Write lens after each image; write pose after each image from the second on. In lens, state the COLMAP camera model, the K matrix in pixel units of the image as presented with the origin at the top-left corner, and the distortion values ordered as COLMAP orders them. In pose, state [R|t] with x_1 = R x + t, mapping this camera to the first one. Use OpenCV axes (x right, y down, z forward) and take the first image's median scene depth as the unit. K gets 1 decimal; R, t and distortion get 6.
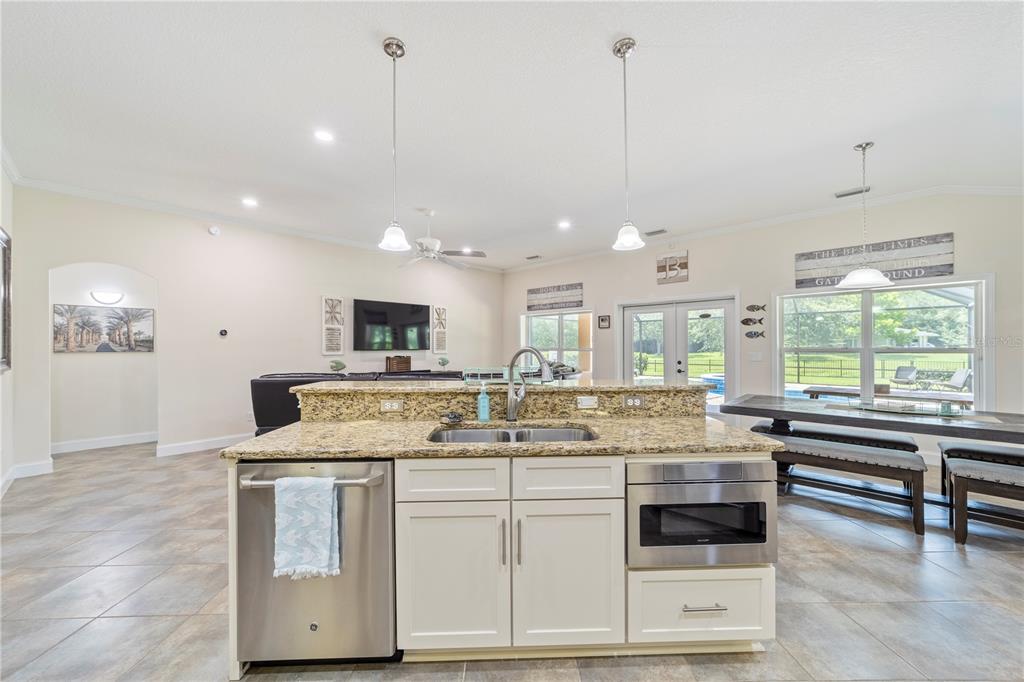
lens RADIAL K [[393.1, 0, 511.1], [0, 393.1, 344.5], [0, 0, 1]] dist [-0.007799, 0.002199]
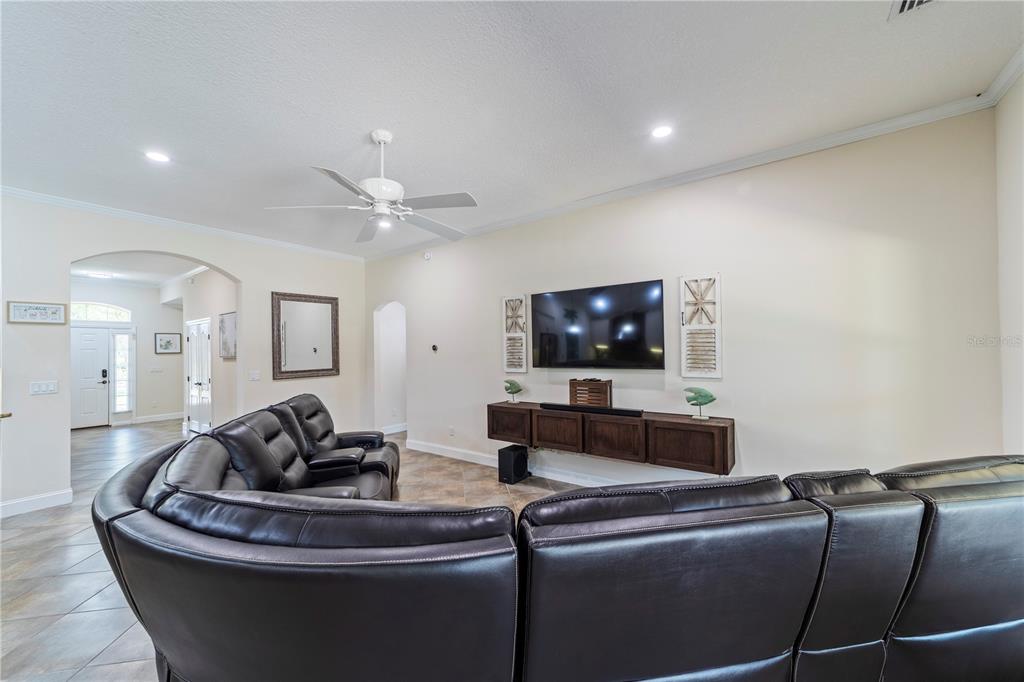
lens RADIAL K [[393.1, 0, 513.2], [0, 393.1, 345.6], [0, 0, 1]] dist [-0.007799, 0.002199]
pose [[0.118400, -0.010360, -0.992912, 0.303213], [0.020004, 0.999768, -0.008046, -0.019274], [0.992764, -0.018909, 0.118580, 0.897666]]
